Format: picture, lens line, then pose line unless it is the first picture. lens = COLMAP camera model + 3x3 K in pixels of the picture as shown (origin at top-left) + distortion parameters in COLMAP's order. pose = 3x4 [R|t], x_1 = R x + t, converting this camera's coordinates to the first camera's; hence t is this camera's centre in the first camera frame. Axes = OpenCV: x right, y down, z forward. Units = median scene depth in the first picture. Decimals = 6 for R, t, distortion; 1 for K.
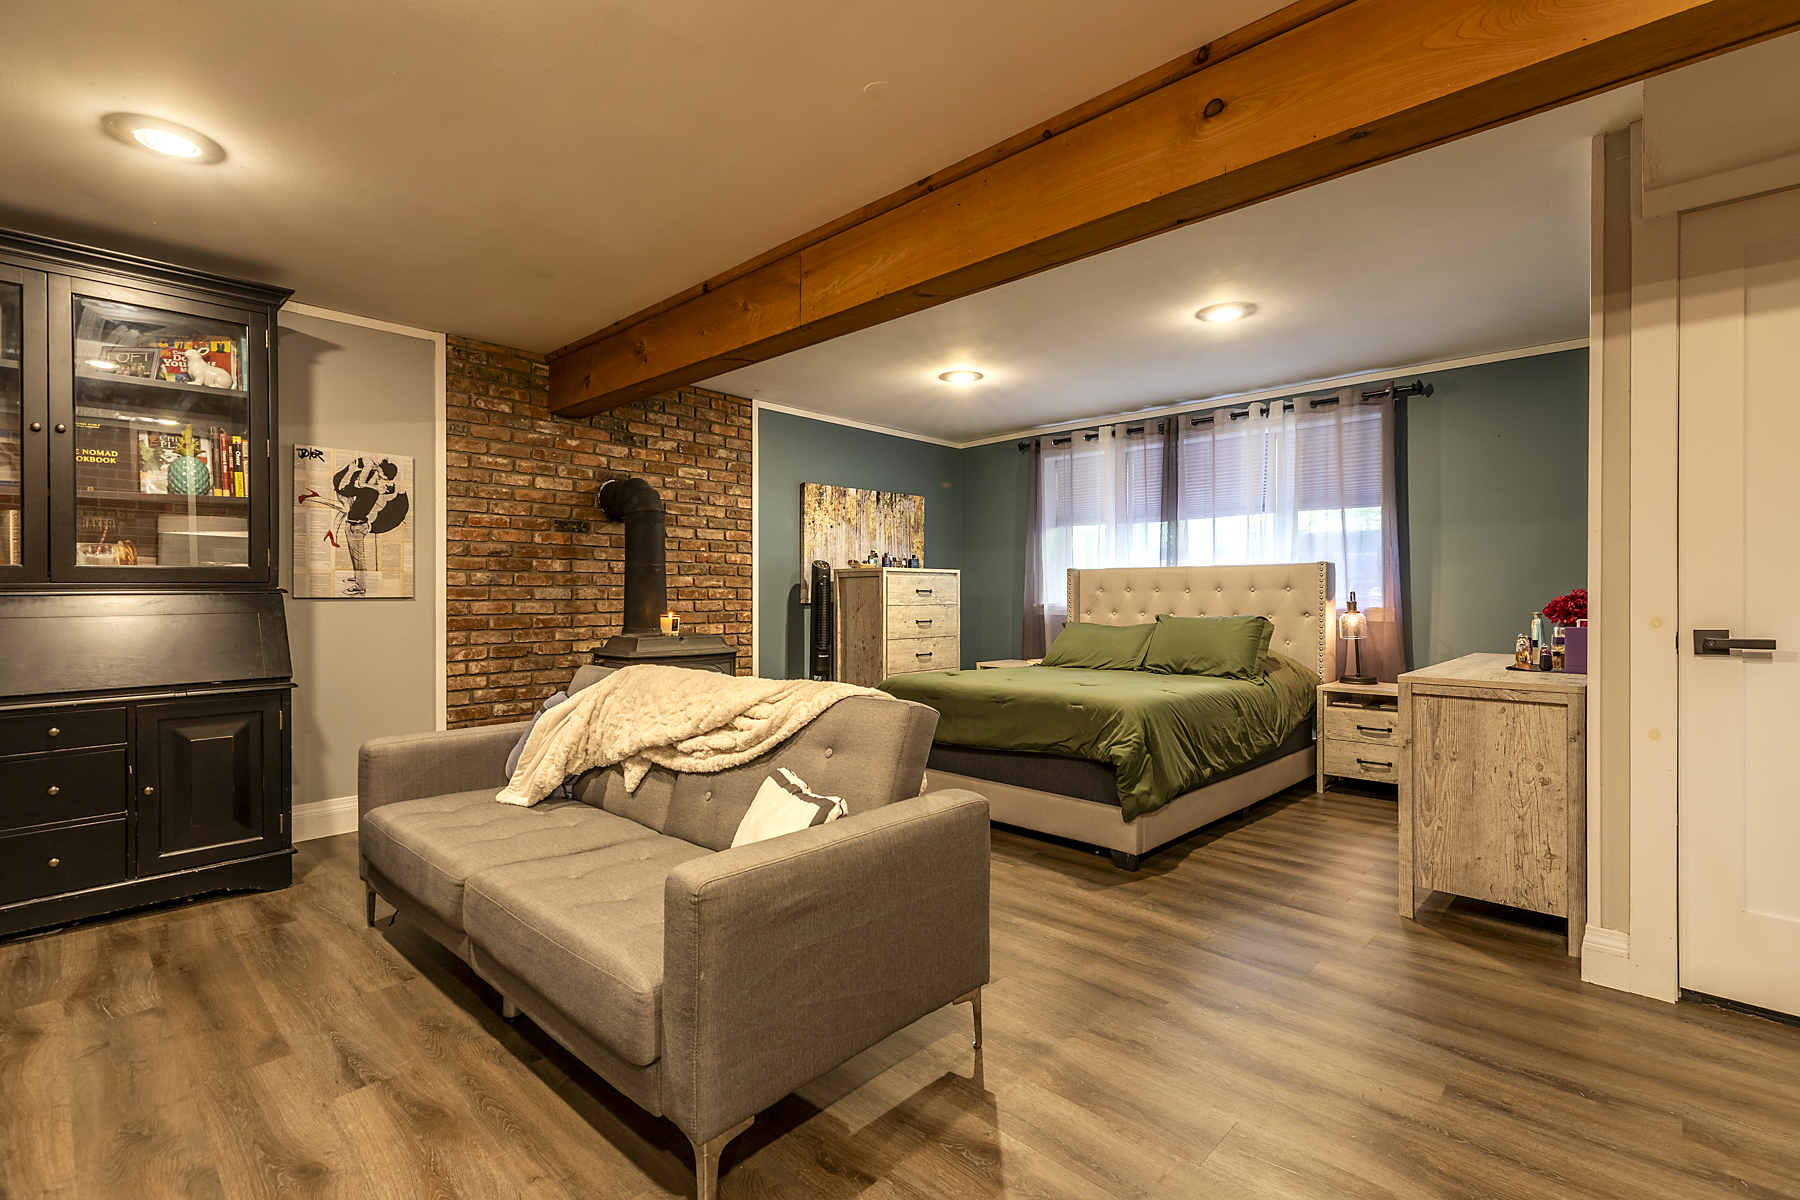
lens RADIAL K [[815.6, 0, 895.3], [0, 815.6, 591.4], [0, 0, 1]] dist [0.008920, -0.001781]
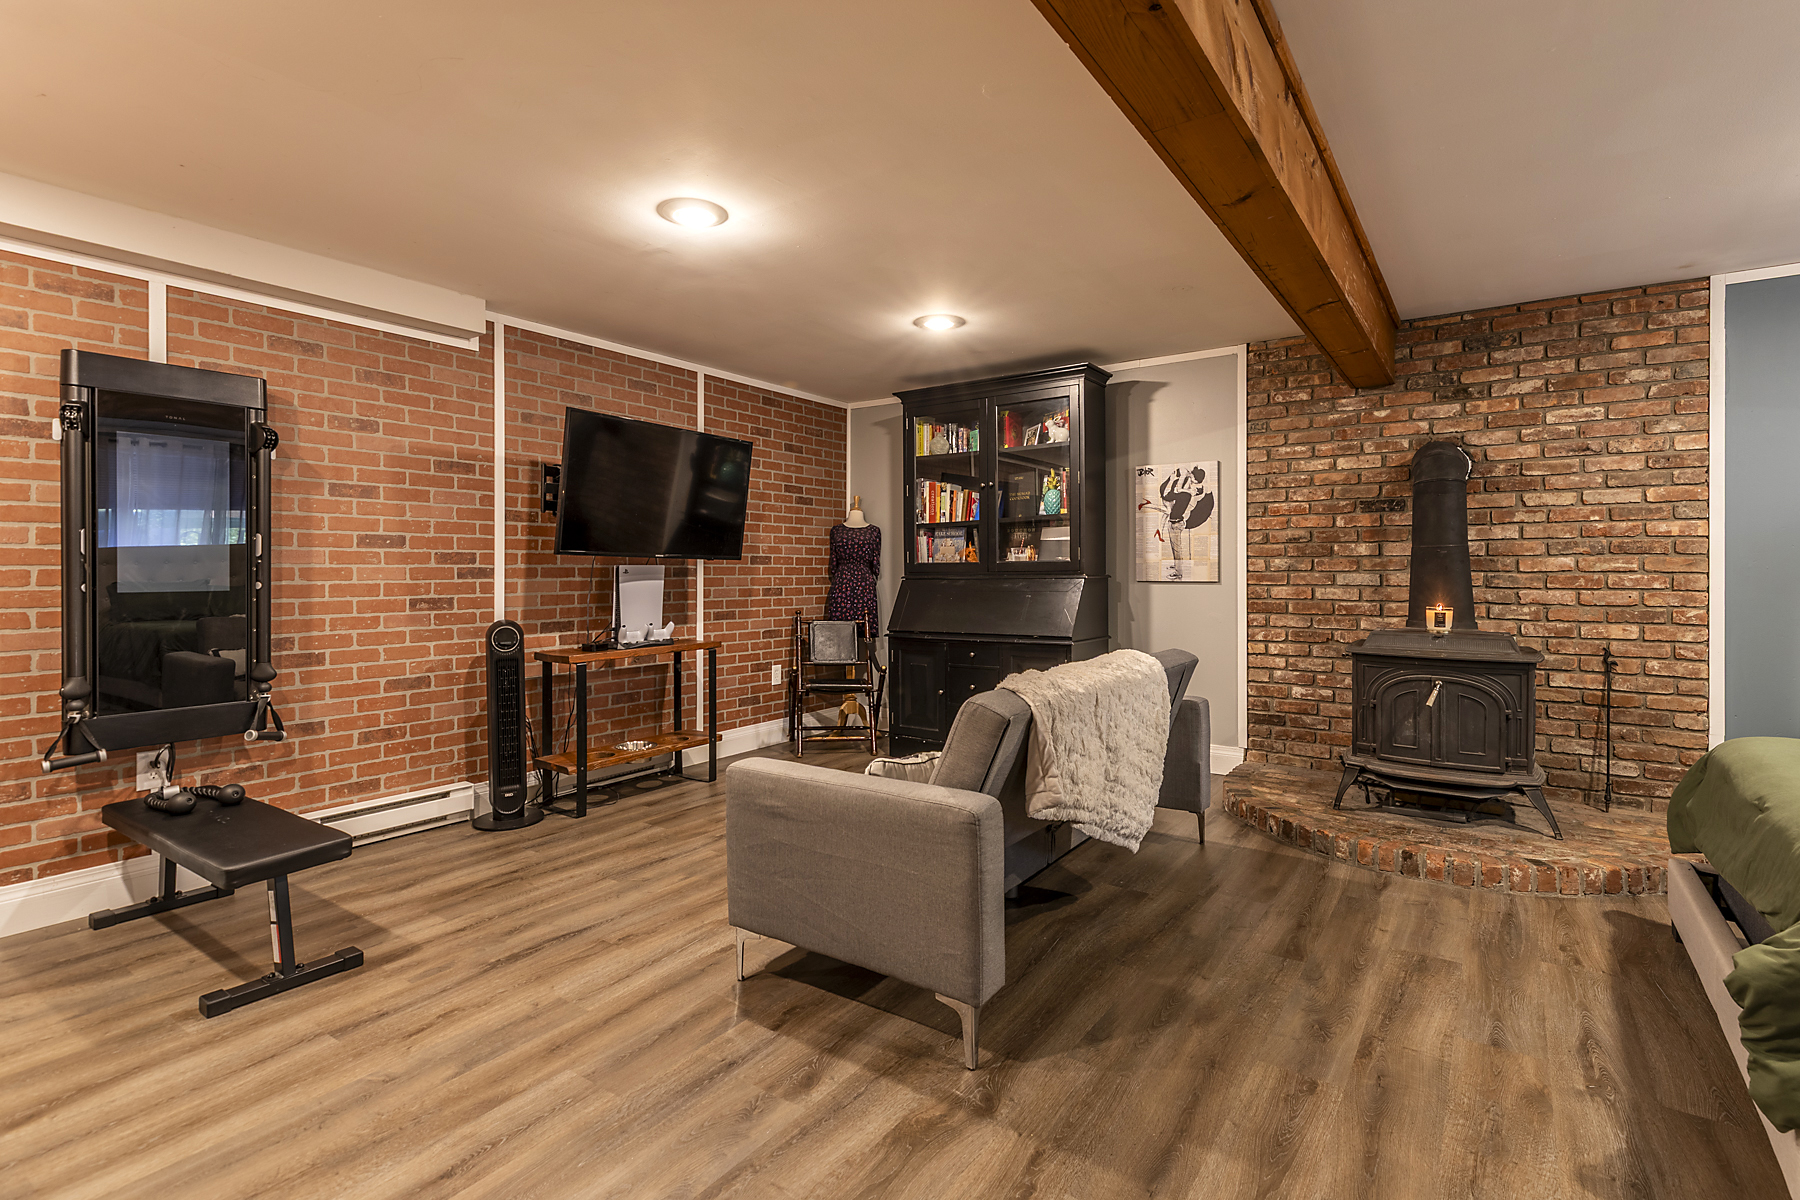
lens RADIAL K [[848.5, 0, 916.5], [0, 848.5, 572.2], [0, 0, 1]] dist [0.002371, 0.000119]
pose [[0.154602, 0.003347, -0.987971, 0.477009], [0.002929, 0.999988, 0.003846, -0.010983], [0.987973, -0.003488, 0.154590, 0.352692]]
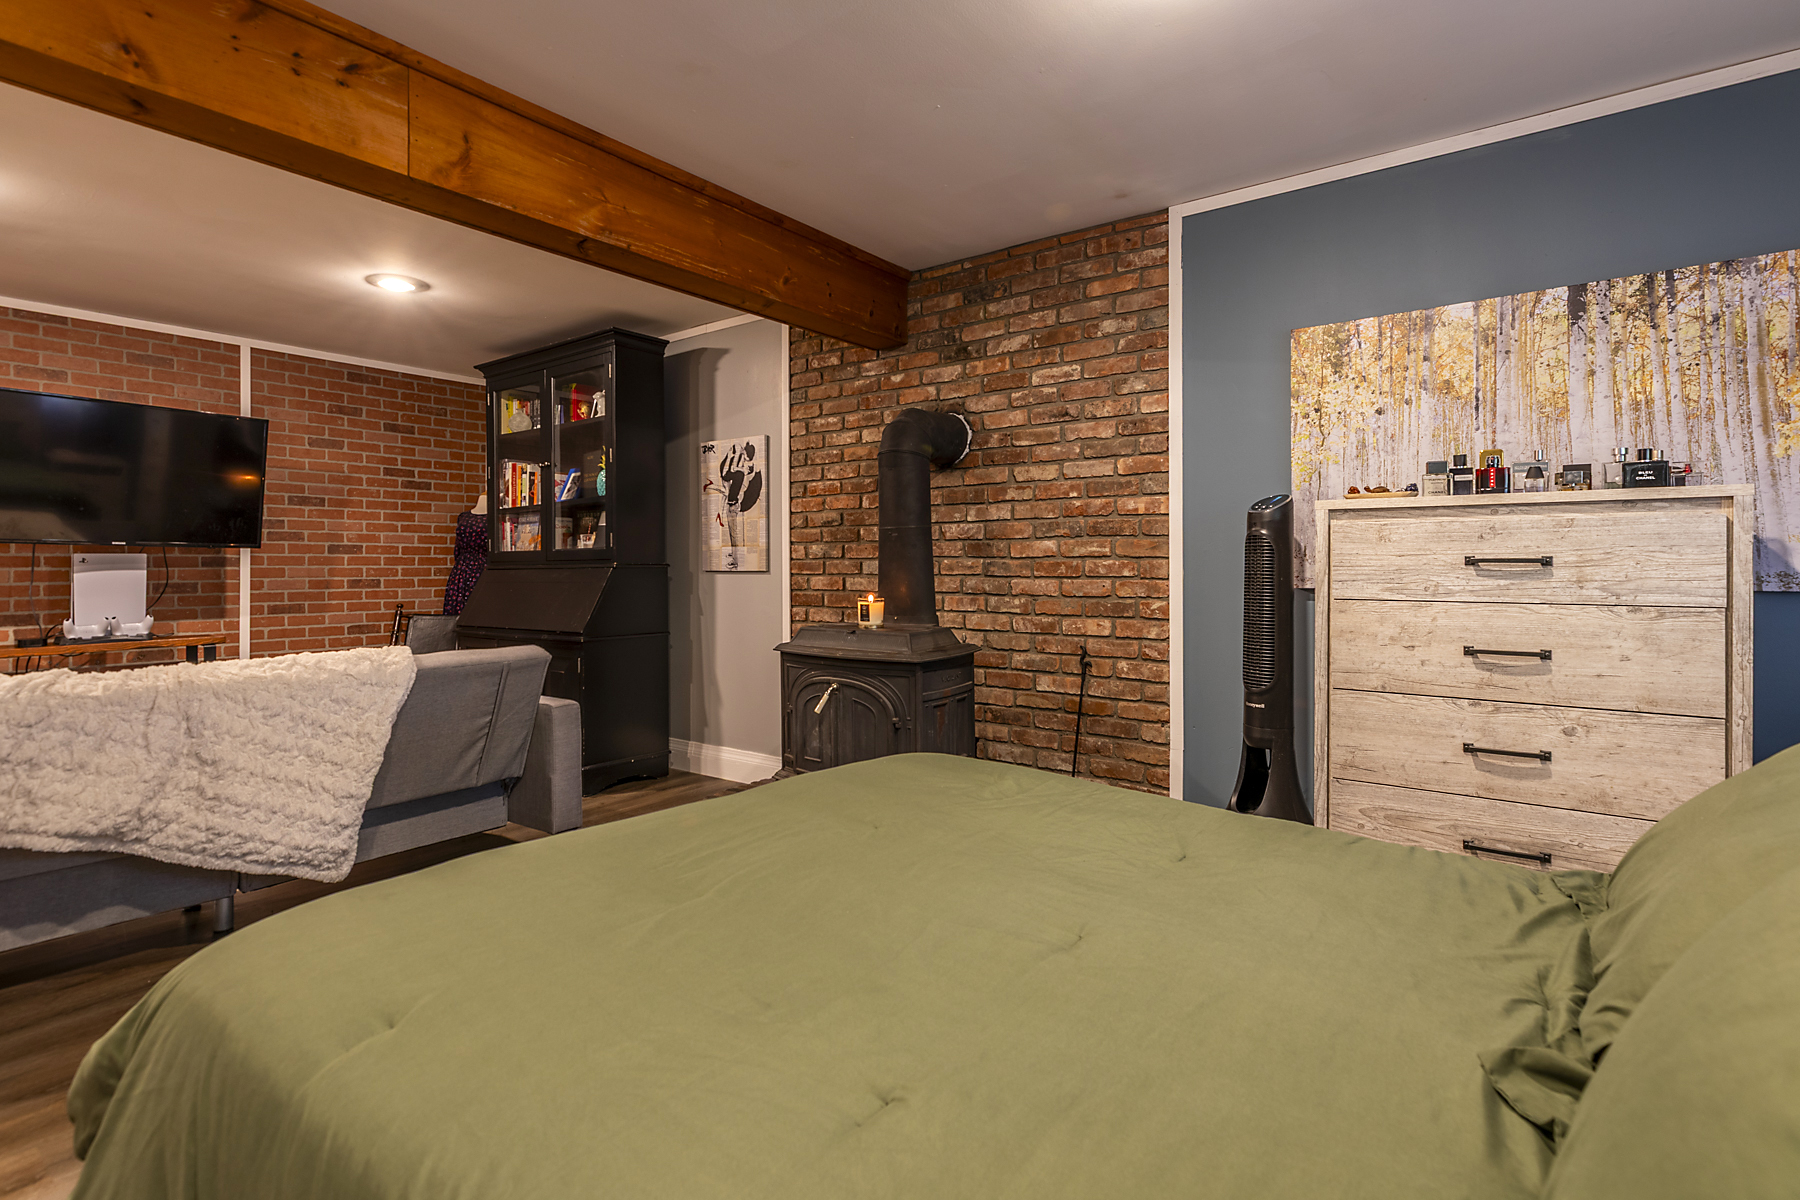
lens RADIAL K [[888.1, 0, 889.4], [0, 888.1, 564.9], [0, 0, 1]] dist [0.001418, -0.000693]
pose [[0.100569, 0.000202, -0.994930, 0.483891], [0.004809, 0.999988, 0.000689, -0.000495], [0.994918, -0.004854, 0.100567, 0.935830]]
